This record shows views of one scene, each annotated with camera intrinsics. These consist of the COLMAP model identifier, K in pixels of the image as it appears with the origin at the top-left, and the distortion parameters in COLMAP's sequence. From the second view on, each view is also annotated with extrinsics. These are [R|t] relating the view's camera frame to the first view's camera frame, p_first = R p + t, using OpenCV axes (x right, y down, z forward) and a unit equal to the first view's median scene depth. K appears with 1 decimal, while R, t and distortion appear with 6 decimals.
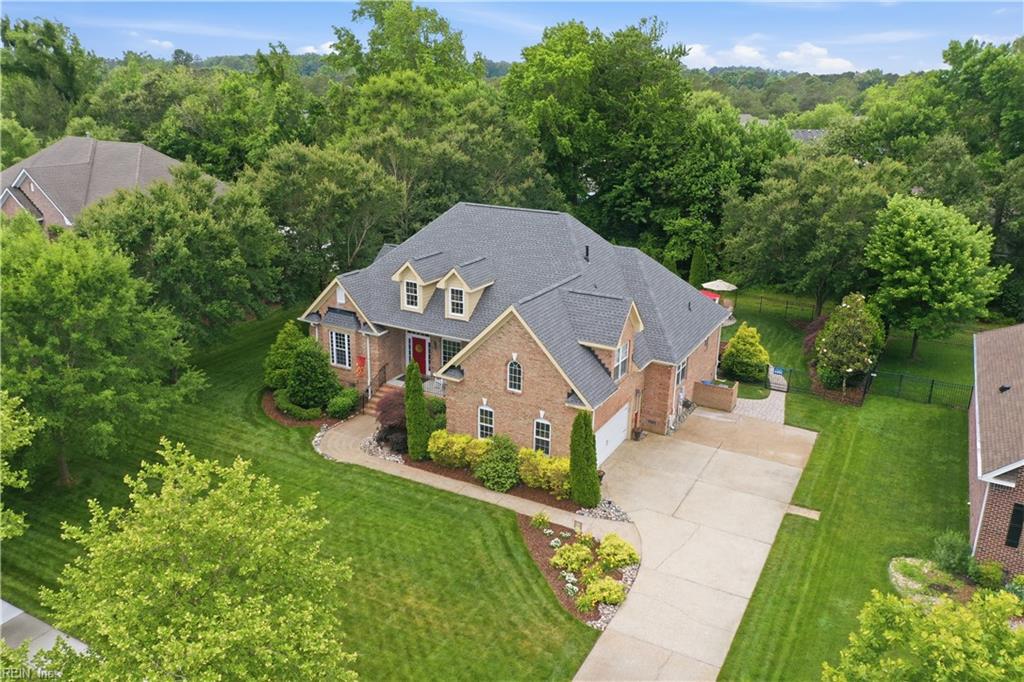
lens RADIAL K [[811.7, 0, 510.4], [0, 811.7, 316.3], [0, 0, 1]] dist [0.003779, 0.004491]
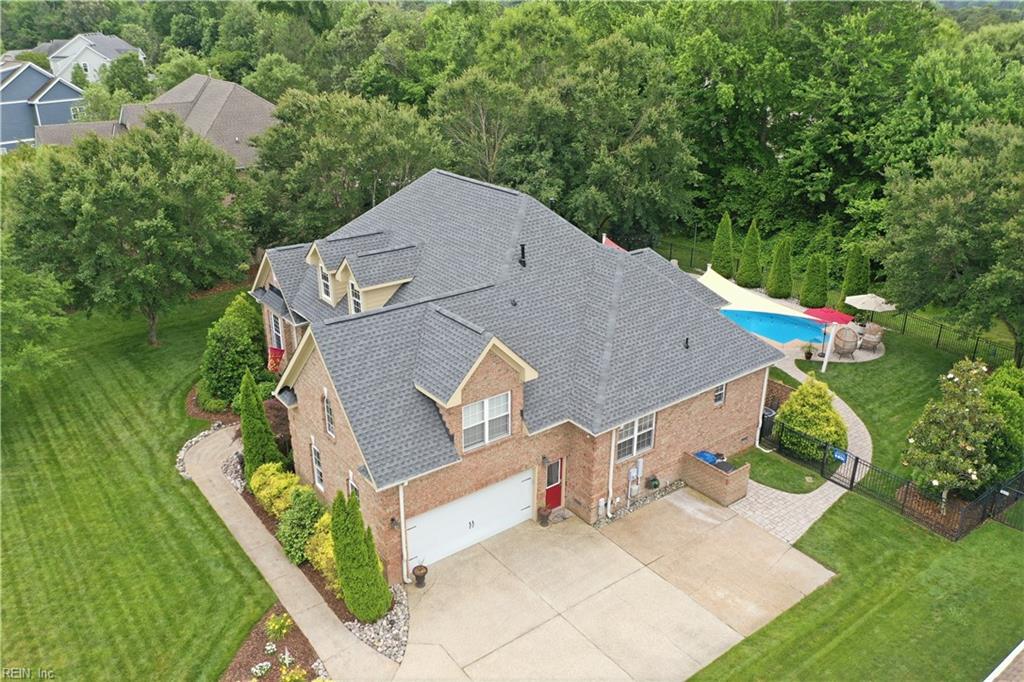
lens RADIAL K [[811.7, 0, 510.4], [0, 811.7, 316.3], [0, 0, 1]] dist [0.003779, 0.004491]
pose [[0.912083, 0.131750, -0.388261, 0.350272], [-0.102768, 0.990198, 0.094590, -0.085221], [0.396917, -0.046373, 0.916682, 0.314400]]
